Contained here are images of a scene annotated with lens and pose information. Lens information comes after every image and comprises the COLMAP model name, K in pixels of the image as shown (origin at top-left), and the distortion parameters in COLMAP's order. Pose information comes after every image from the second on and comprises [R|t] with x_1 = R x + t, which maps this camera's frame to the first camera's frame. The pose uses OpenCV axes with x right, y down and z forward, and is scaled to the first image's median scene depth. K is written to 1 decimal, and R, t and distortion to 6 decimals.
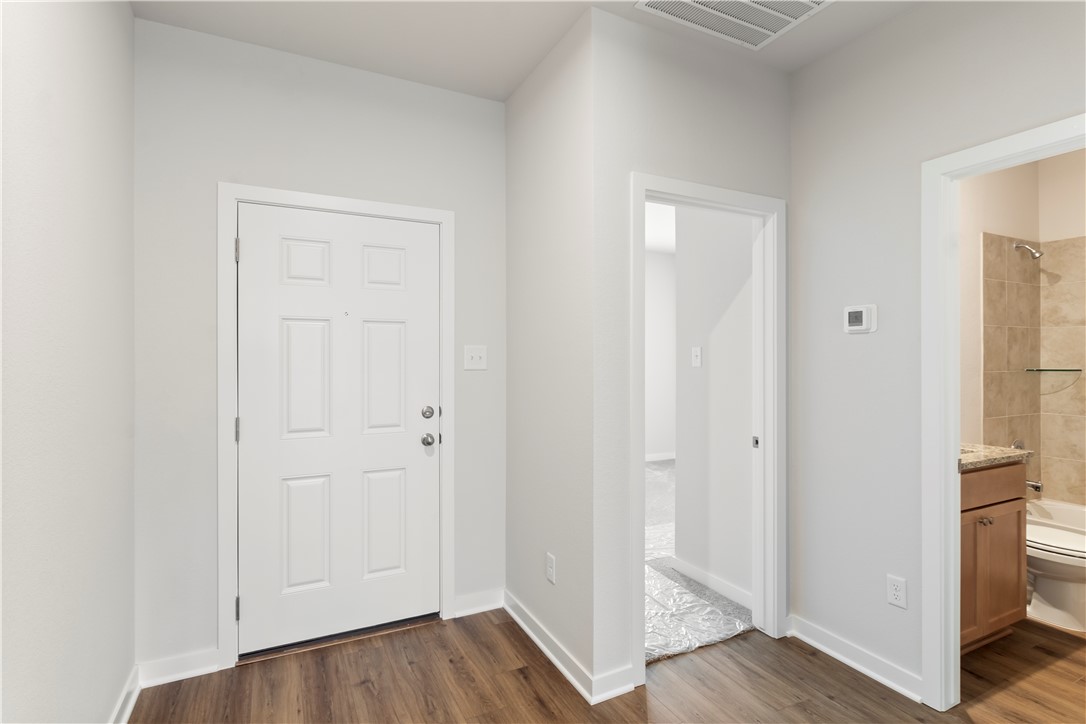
lens RADIAL K [[532.7, 0, 554.1], [0, 532.7, 360.7], [0, 0, 1]] dist [-0.001623, -0.000040]
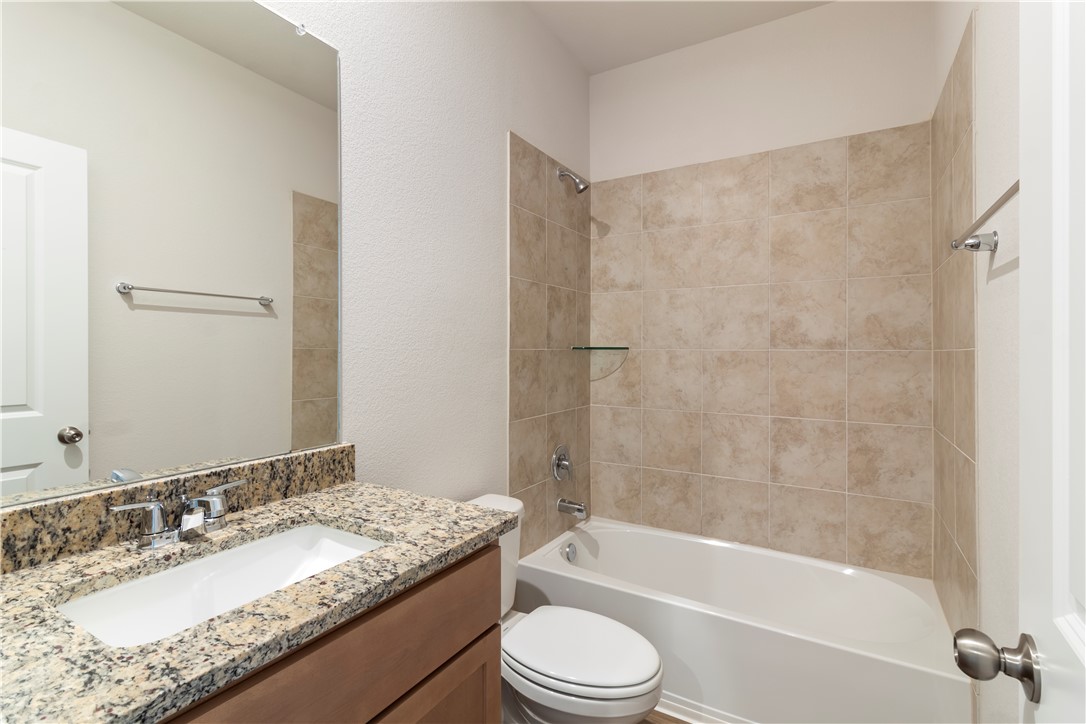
lens RADIAL K [[502.1, 0, 543.2], [0, 502.1, 354.2], [0, 0, 1]] dist [0.000684, 0.000351]
pose [[0.845044, -0.005374, 0.534670, 0.489205], [0.001871, 0.999973, 0.007095, 0.021420], [-0.534693, -0.004995, 0.845031, 0.442929]]
